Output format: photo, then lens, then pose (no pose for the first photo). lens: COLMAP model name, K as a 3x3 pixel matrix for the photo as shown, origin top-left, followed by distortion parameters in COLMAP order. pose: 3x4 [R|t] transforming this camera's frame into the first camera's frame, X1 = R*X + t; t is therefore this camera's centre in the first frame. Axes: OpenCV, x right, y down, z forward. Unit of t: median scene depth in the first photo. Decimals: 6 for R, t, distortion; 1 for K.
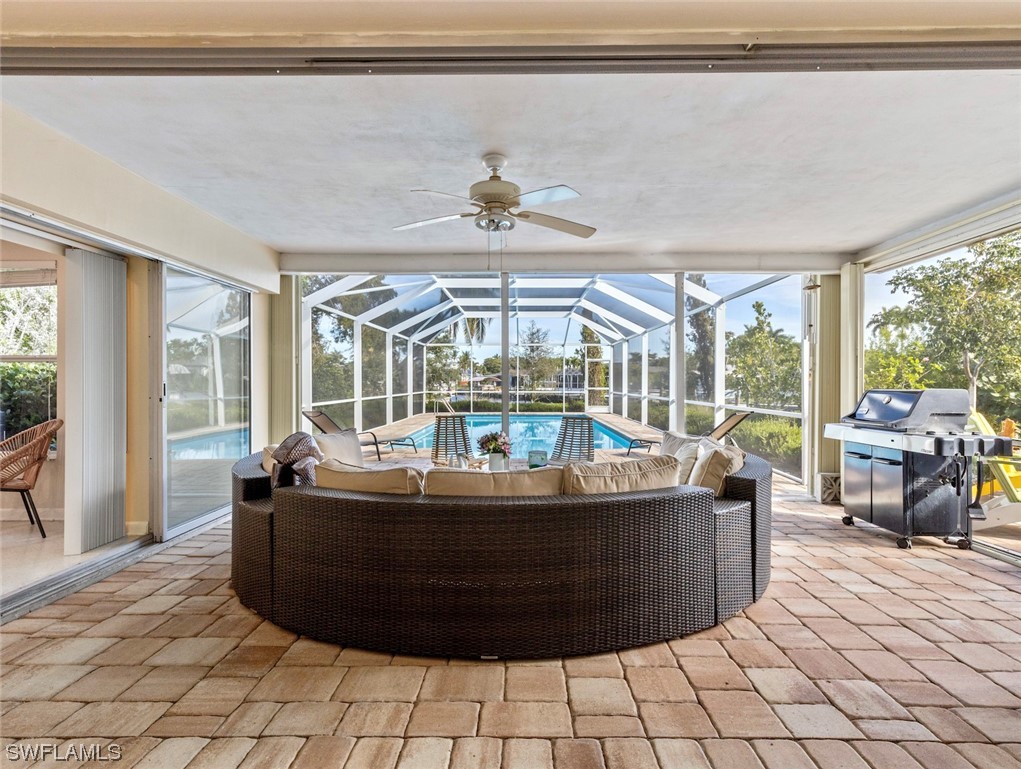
lens RADIAL K [[517.5, 0, 514.5], [0, 517.5, 385.0], [0, 0, 1]] dist [0.006986, -0.000082]
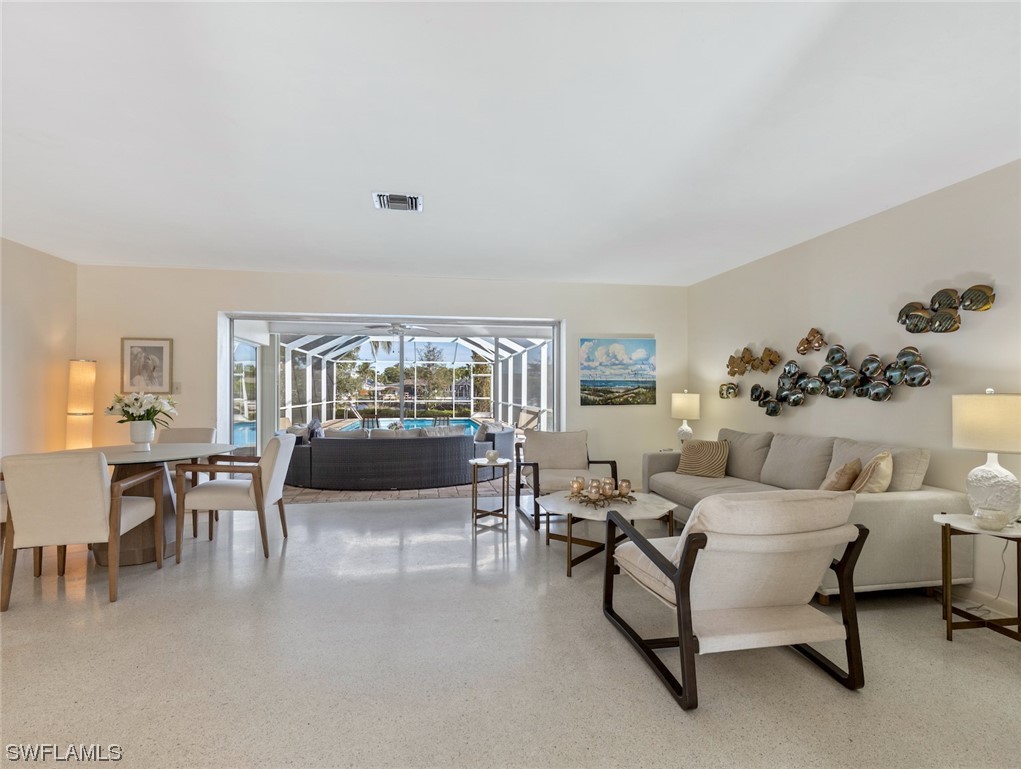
lens RADIAL K [[517.5, 0, 514.5], [0, 517.5, 385.0], [0, 0, 1]] dist [0.006986, -0.000082]
pose [[0.982515, 0.000772, 0.186181, 0.008978], [0.002412, 0.999855, -0.016874, -0.003582], [-0.186167, 0.017029, 0.982371, -0.243130]]
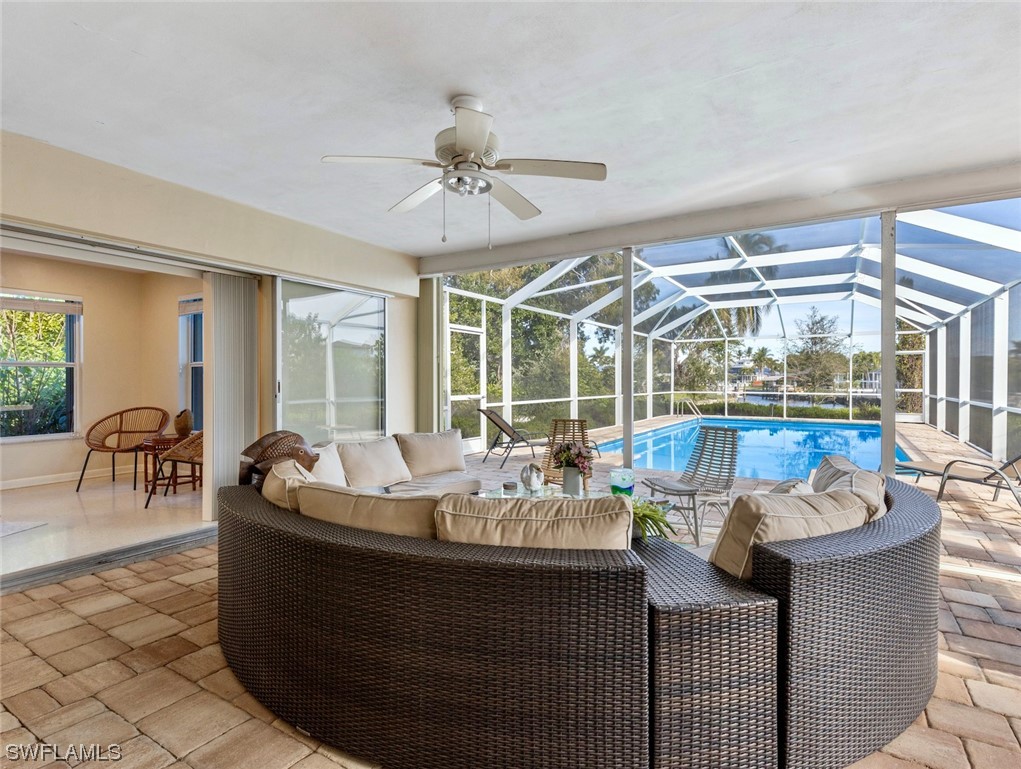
lens RADIAL K [[520.5, 0, 516.0], [0, 520.5, 385.0], [0, 0, 1]] dist [0.005515, 0.000000]
pose [[0.856588, 0.003278, -0.515991, 0.072491], [-0.002893, 0.999995, 0.001548, 0.000043], [0.515993, 0.000167, 0.856593, 0.056163]]
